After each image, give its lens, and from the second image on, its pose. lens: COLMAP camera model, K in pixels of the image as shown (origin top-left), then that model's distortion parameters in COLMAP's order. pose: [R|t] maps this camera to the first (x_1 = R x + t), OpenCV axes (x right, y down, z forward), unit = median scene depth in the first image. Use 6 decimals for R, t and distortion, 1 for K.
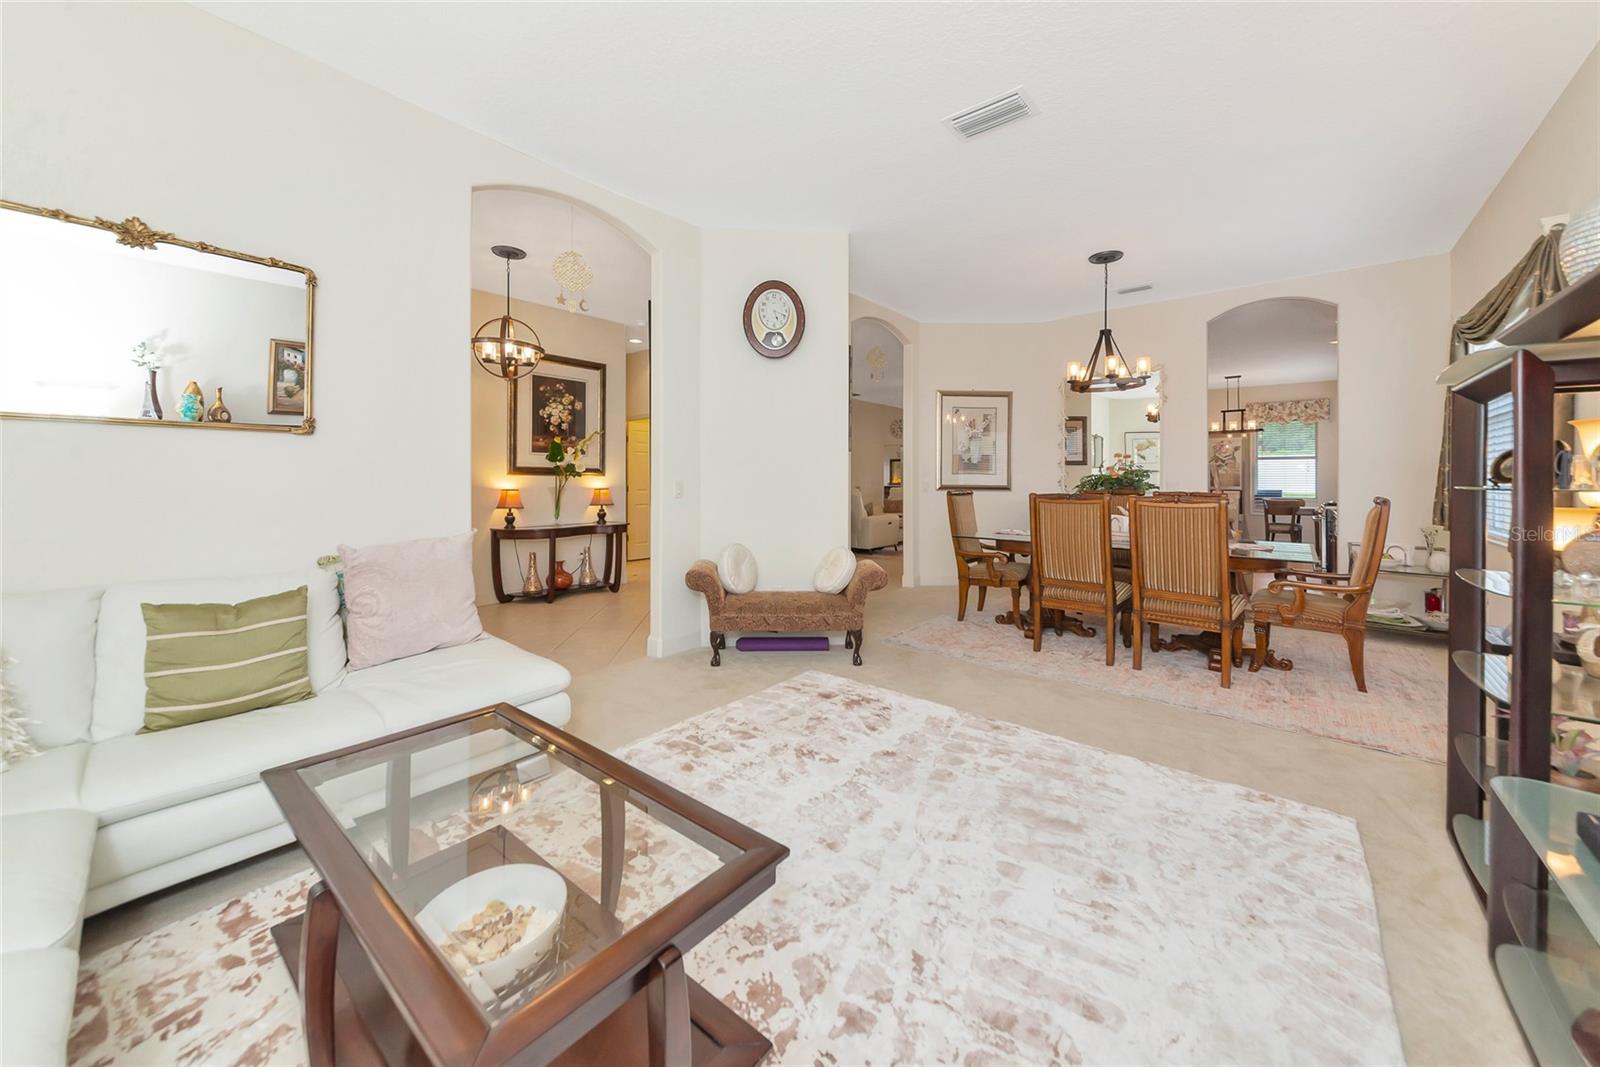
lens RADIAL K [[564.3, 0, 813.7], [0, 564.3, 483.0], [0, 0, 1]] dist [0.000870, 0.000060]
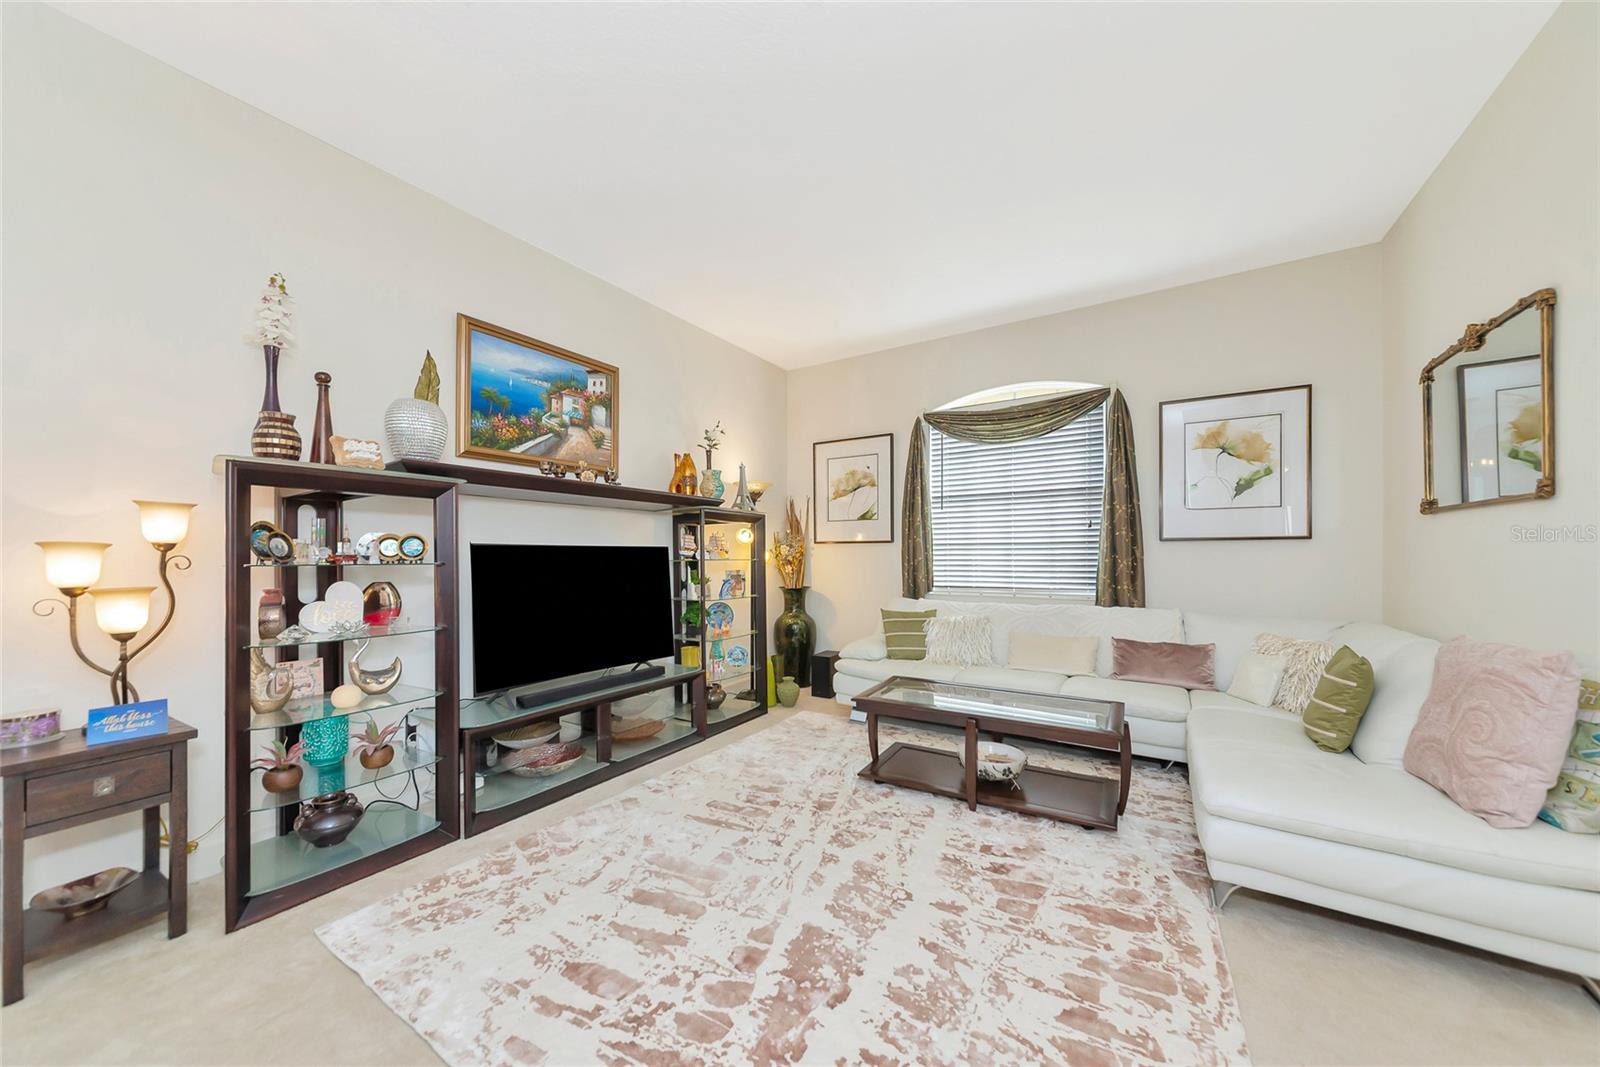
lens RADIAL K [[564.3, 0, 807.1], [0, 564.3, 545.6], [0, 0, 1]] dist [0.000870, 0.000060]
pose [[-0.989783, -0.000094, -0.142580, 0.103166], [0.000977, 0.999972, -0.007443, -0.006880], [0.142576, -0.007506, -0.989755, 0.694089]]
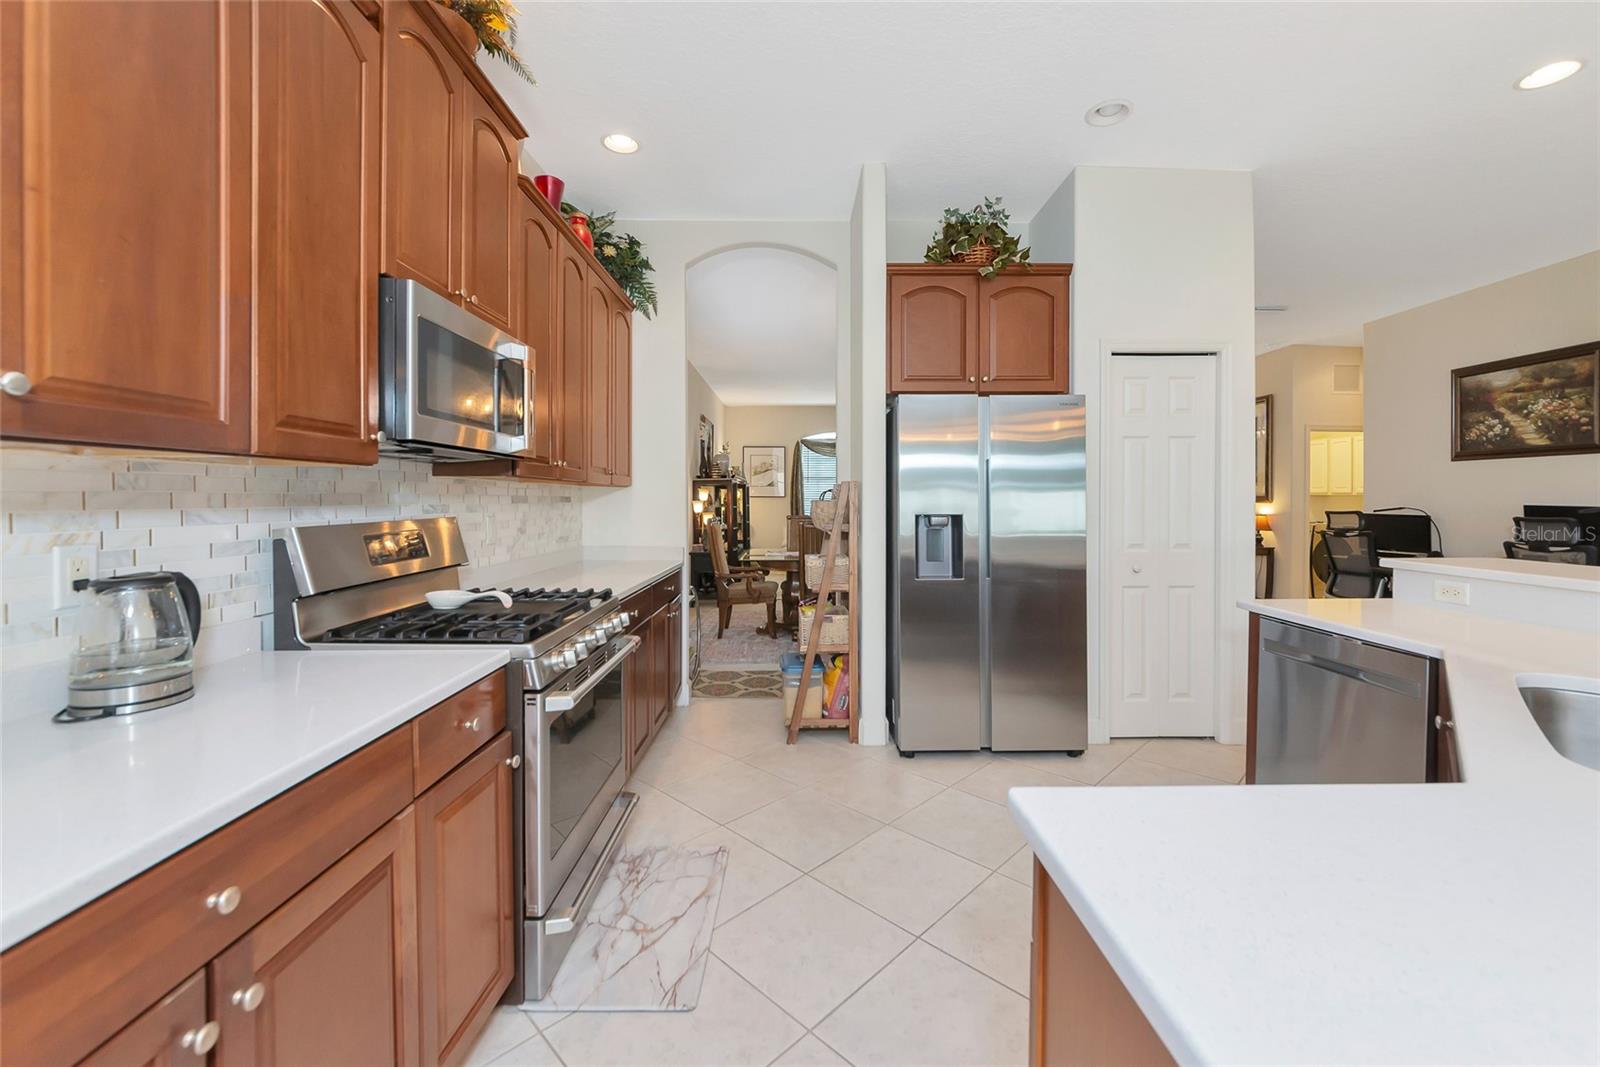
lens RADIAL K [[657.0, 0, 804.8], [0, 657.0, 496.6], [0, 0, 1]] dist [-0.007251, 0.001239]
pose [[-0.758222, -0.005473, -0.651973, 1.168502], [-0.005444, 0.999983, -0.002062, -0.017300], [0.651973, 0.001986, -0.758239, 1.495396]]
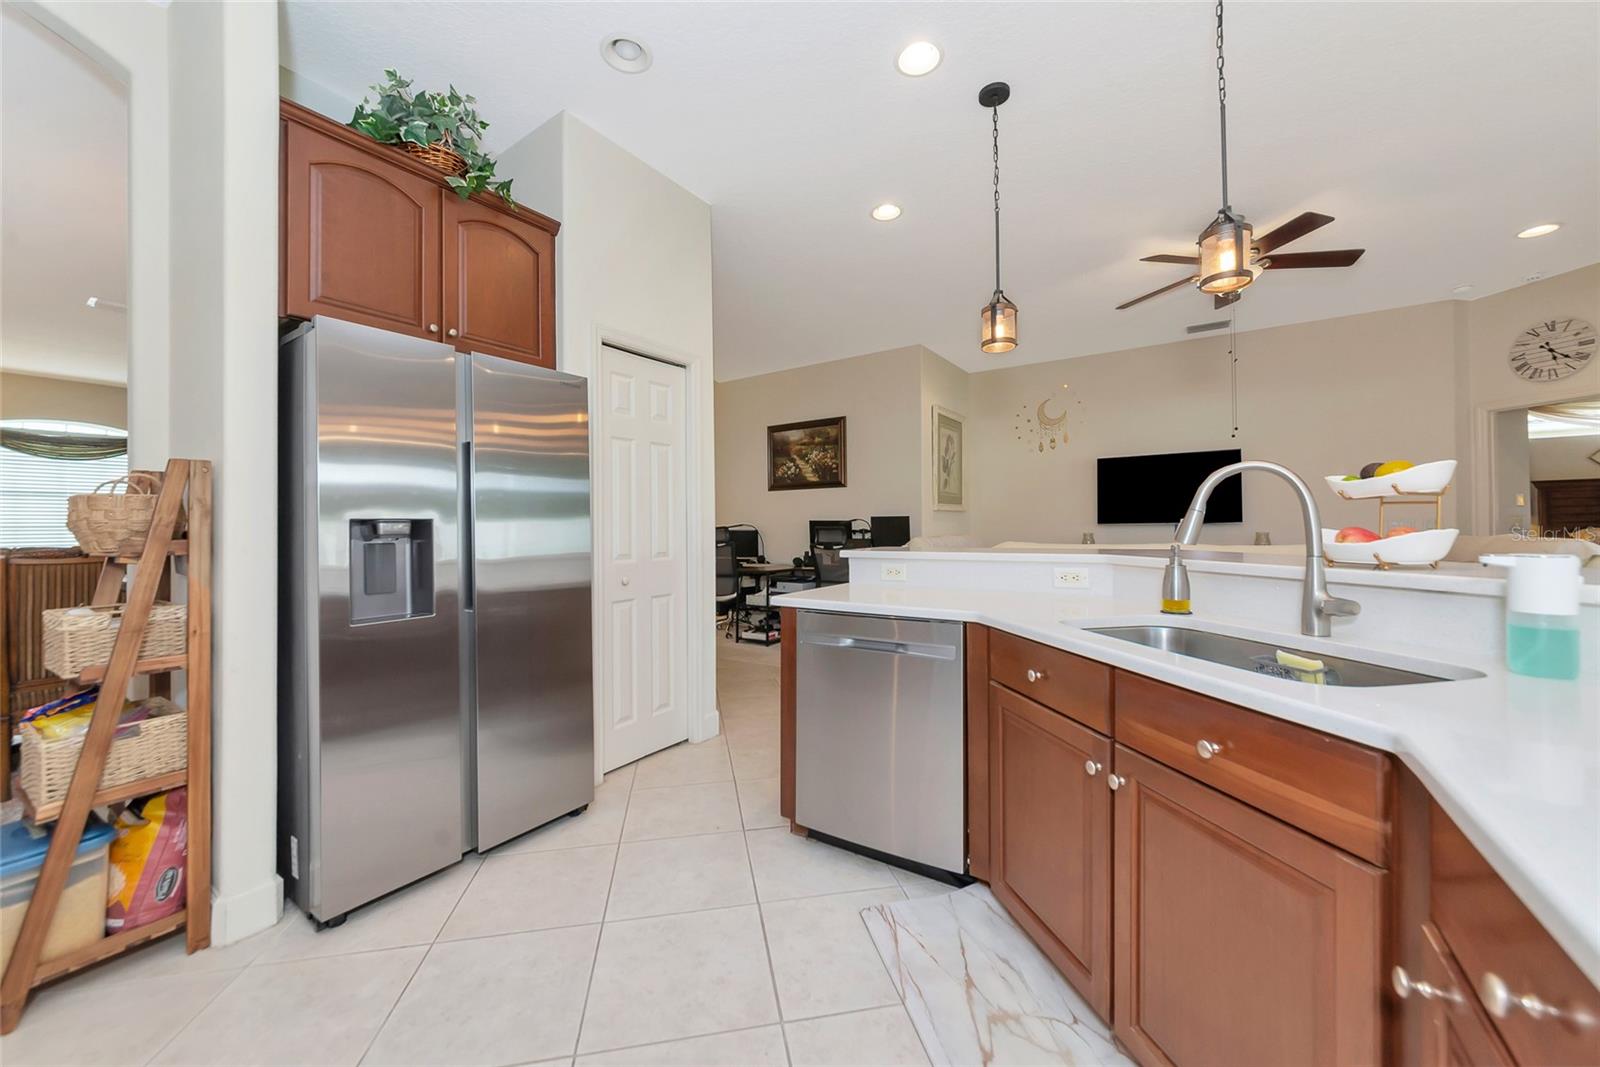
lens RADIAL K [[593.2, 0, 799.0], [0, 593.2, 520.0], [0, 0, 1]] dist [-0.009744, 0.001866]
pose [[0.082943, -0.015539, -0.996433, 1.060359], [0.011486, 0.999827, -0.014635, 0.002930], [0.996488, -0.010231, 0.083107, 1.347121]]
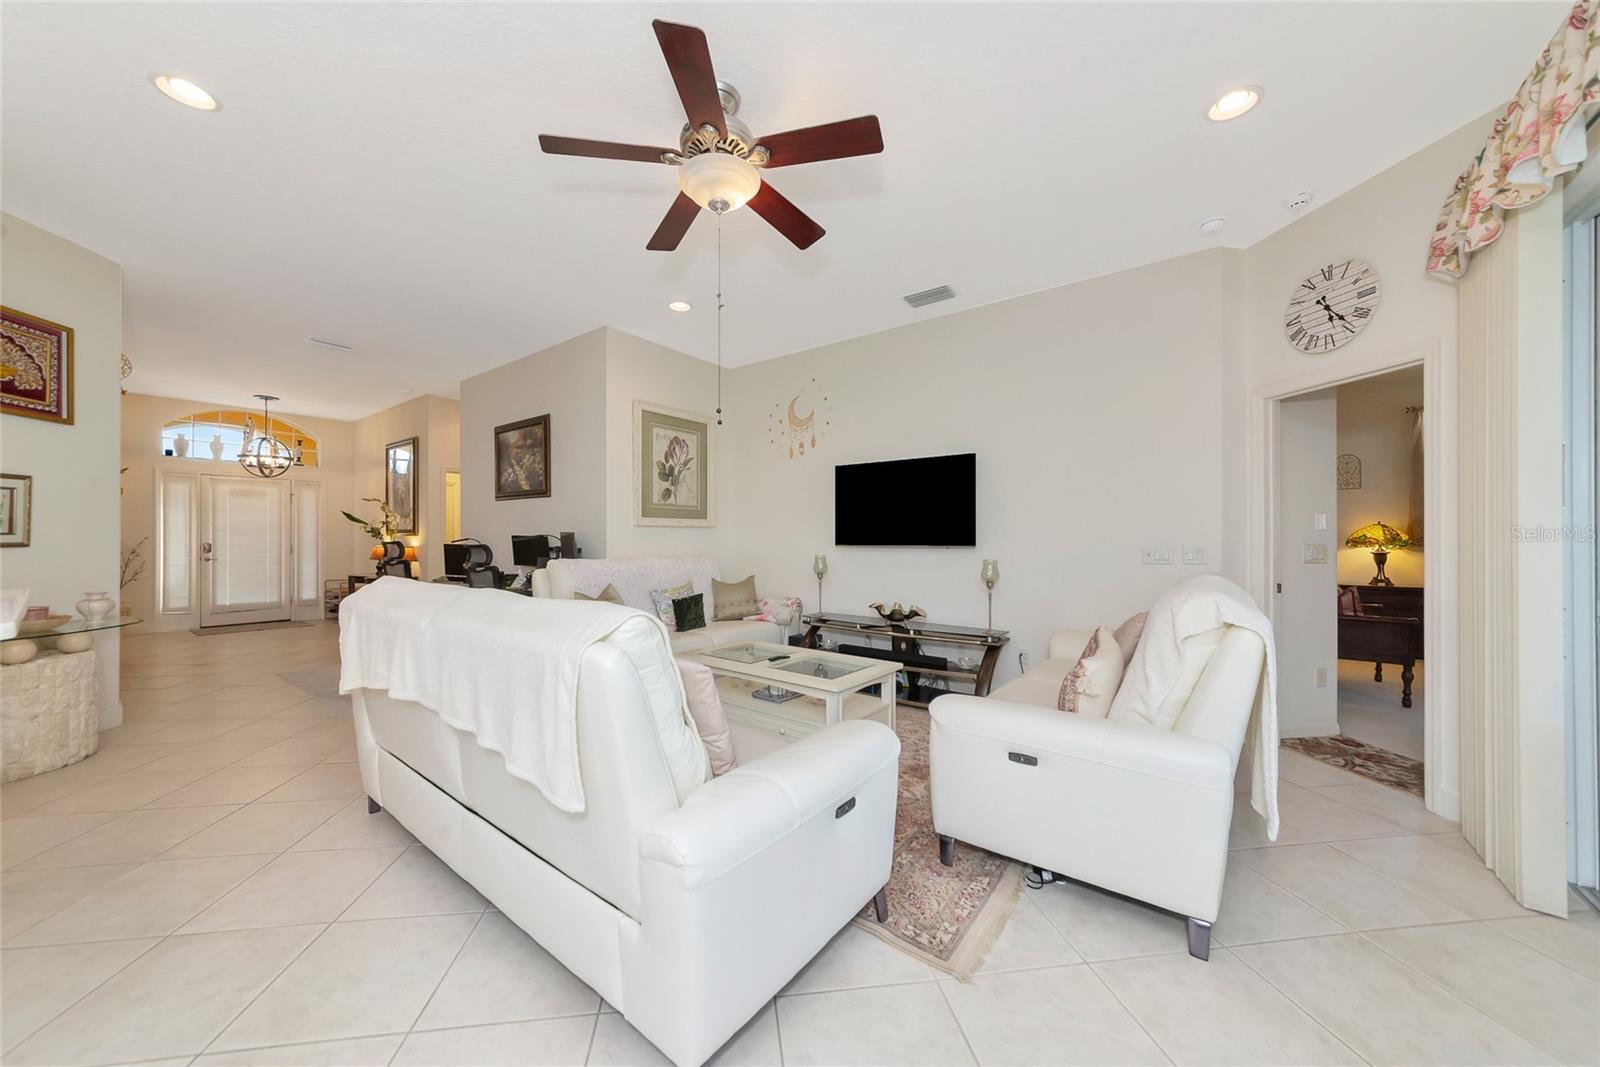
lens RADIAL K [[564.3, 0, 791.5], [0, 564.3, 536.4], [0, 0, 1]] dist [0.000870, 0.000060]
pose [[0.031975, -0.004708, -0.999478, 0.873412], [-0.003044, 0.999984, -0.004808, -0.008138], [0.999484, 0.003196, 0.031960, 1.899150]]
